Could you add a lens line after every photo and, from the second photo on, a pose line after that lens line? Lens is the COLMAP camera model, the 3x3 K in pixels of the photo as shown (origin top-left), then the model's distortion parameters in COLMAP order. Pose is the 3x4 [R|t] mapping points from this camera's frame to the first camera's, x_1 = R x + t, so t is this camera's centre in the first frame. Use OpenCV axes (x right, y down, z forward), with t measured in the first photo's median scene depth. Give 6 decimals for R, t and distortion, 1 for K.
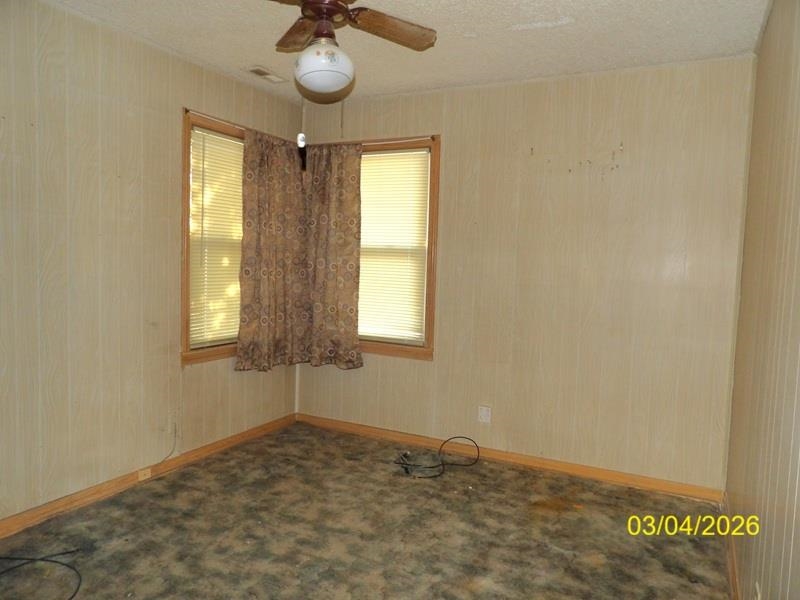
lens RADIAL K [[573.8, 0, 401.3], [0, 573.8, 302.2], [0, 0, 1]] dist [0.008879, 0.005048]
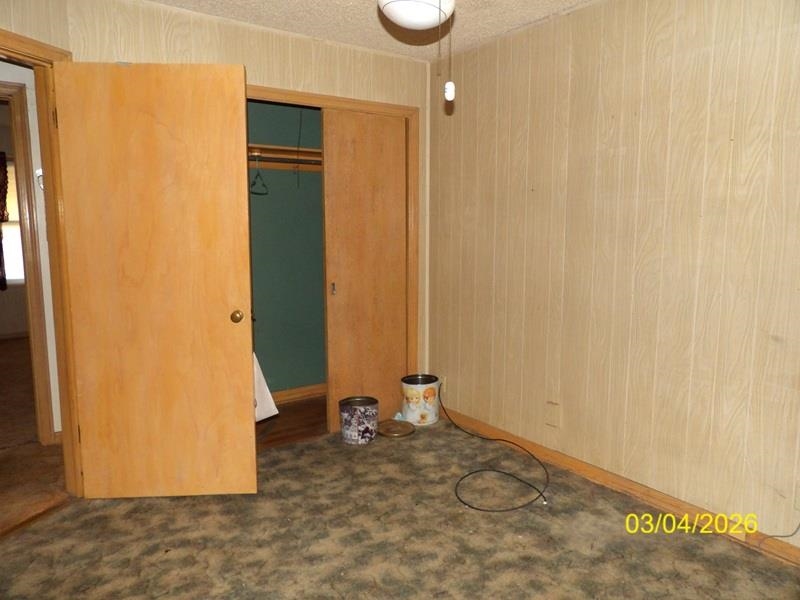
lens RADIAL K [[573.8, 0, 402.1], [0, 573.8, 297.2], [0, 0, 1]] dist [0.008879, 0.005048]
pose [[-0.444384, 0.083509, -0.891935, 0.500433], [-0.079983, 0.987971, 0.132350, -0.086772], [0.892259, 0.130154, -0.432359, 1.130690]]
